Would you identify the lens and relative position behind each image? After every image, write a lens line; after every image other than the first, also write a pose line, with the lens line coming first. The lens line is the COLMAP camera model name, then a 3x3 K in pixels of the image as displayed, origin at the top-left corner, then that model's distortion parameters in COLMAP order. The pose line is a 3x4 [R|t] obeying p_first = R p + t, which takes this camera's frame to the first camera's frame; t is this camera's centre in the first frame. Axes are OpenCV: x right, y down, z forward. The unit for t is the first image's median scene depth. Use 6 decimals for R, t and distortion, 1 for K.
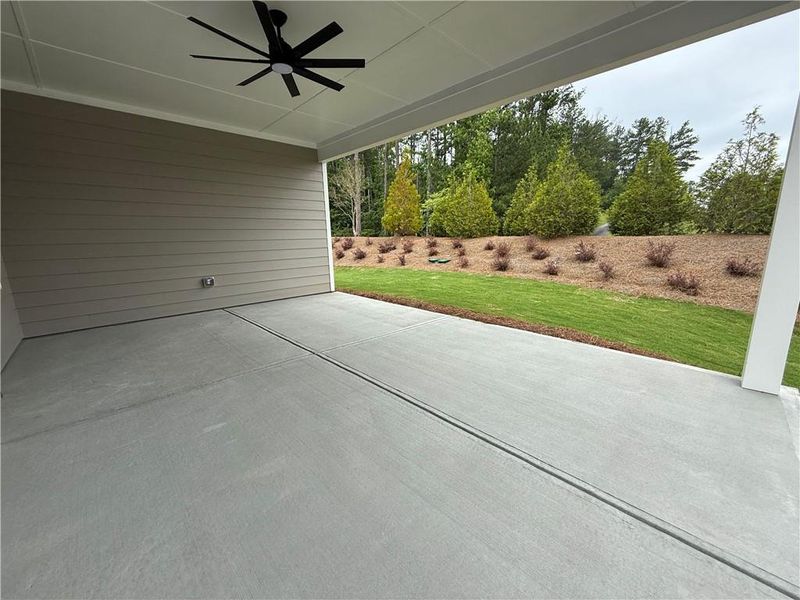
lens RADIAL K [[319.3, 0, 397.5], [0, 319.3, 300.5], [0, 0, 1]] dist [0.000595, -0.000241]
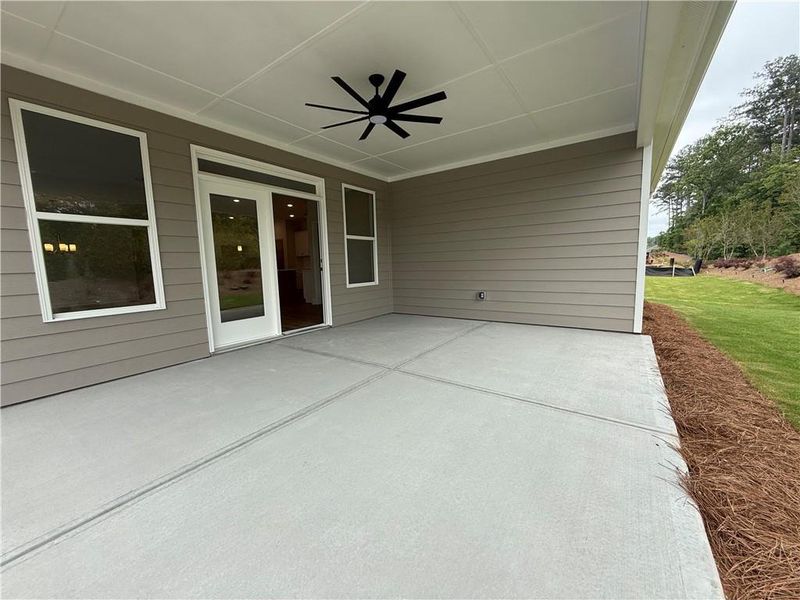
lens RADIAL K [[319.3, 0, 397.5], [0, 319.3, 300.5], [0, 0, 1]] dist [0.000595, -0.000241]
pose [[0.188789, 0.132462, -0.973043, 0.228206], [-0.171844, 0.980028, 0.100072, -0.050740], [0.966865, 0.148319, 0.207781, 0.235613]]
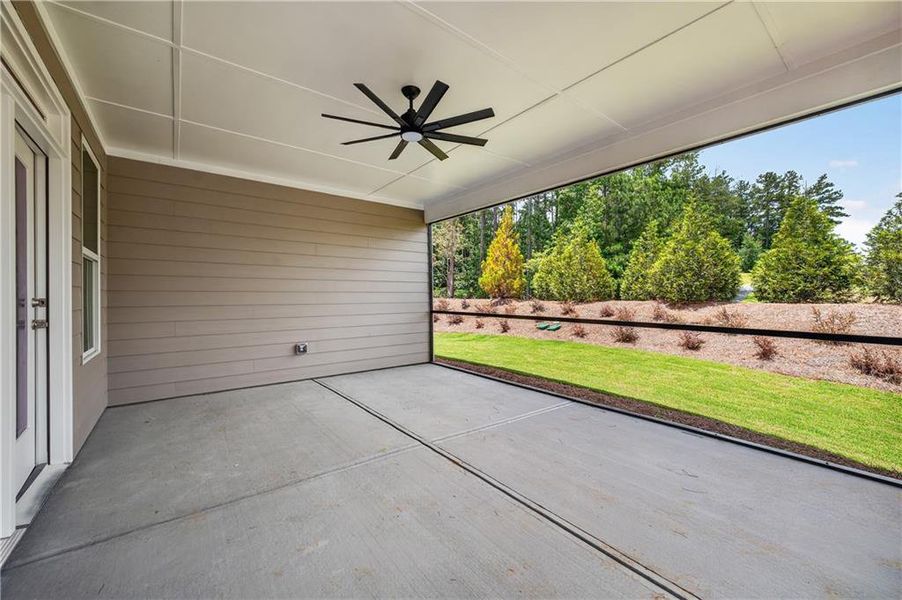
lens RADIAL K [[356.3, 0, 450.6], [0, 356.3, 295.3], [0, 0, 1]] dist [-0.001002, -0.000092]
pose [[0.994754, 0.013080, -0.101460, -0.034932], [-0.033176, 0.979437, -0.199003, -0.009153], [0.096770, 0.201325, 0.974733, 0.013282]]
